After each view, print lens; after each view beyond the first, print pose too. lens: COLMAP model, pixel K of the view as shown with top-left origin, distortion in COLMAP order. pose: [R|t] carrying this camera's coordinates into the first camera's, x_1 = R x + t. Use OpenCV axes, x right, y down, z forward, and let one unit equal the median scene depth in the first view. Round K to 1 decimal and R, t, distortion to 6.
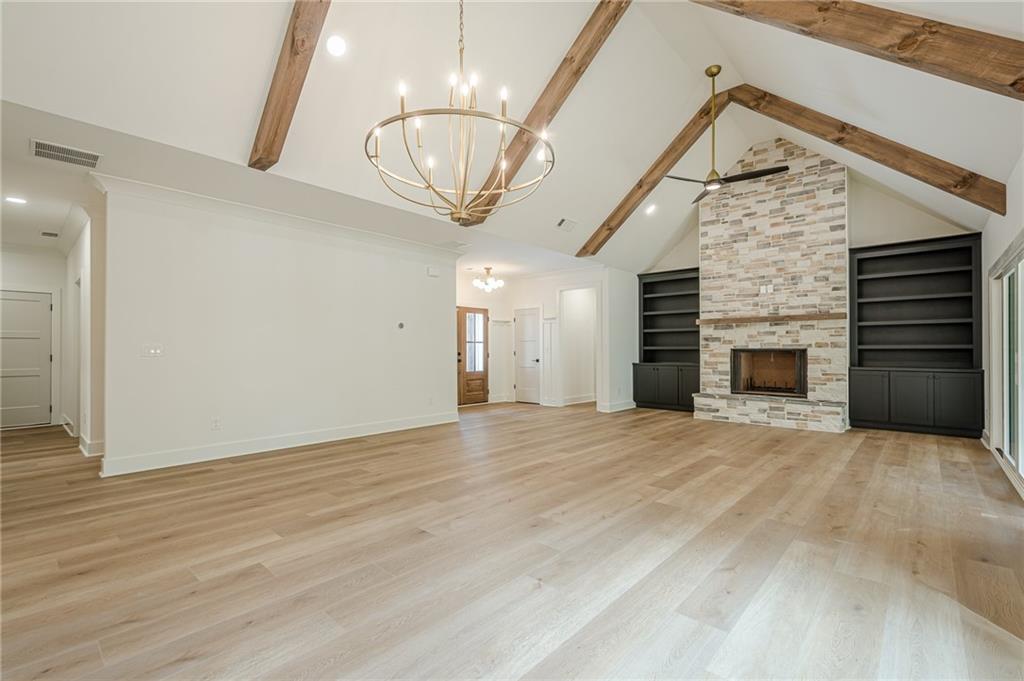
lens RADIAL K [[451.1, 0, 506.0], [0, 451.1, 347.8], [0, 0, 1]] dist [0.015421, -0.003013]
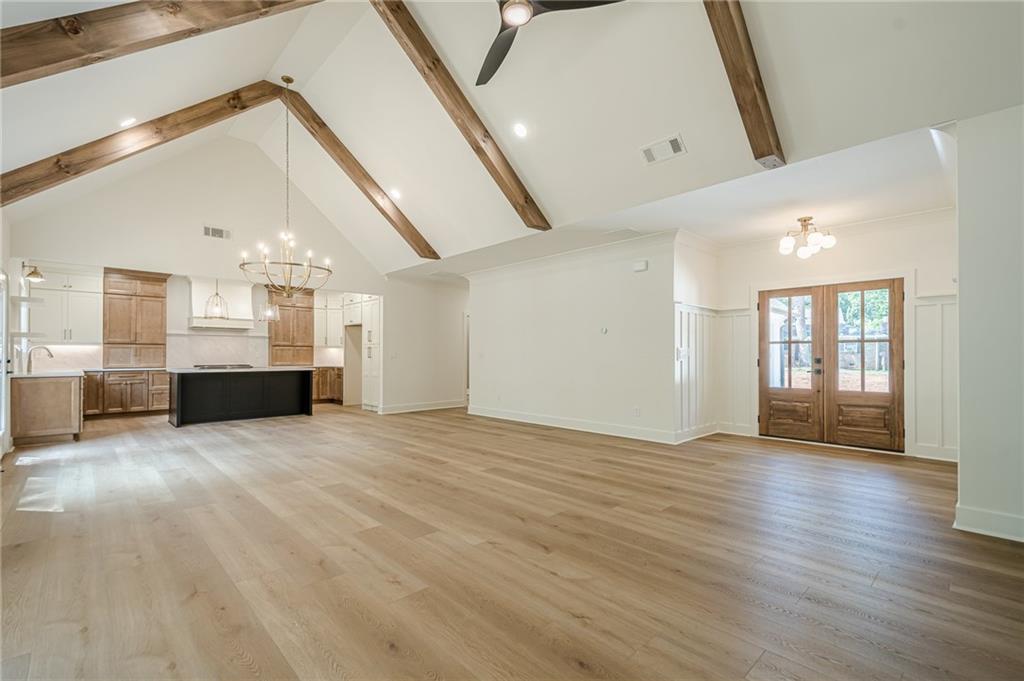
lens RADIAL K [[451.1, 0, 509.4], [0, 451.1, 348.9], [0, 0, 1]] dist [0.015421, -0.003013]
pose [[-0.067692, -0.015879, -0.997580, 0.733120], [0.004704, 0.999857, -0.016234, 0.006555], [0.997695, -0.005792, -0.067608, 0.798228]]
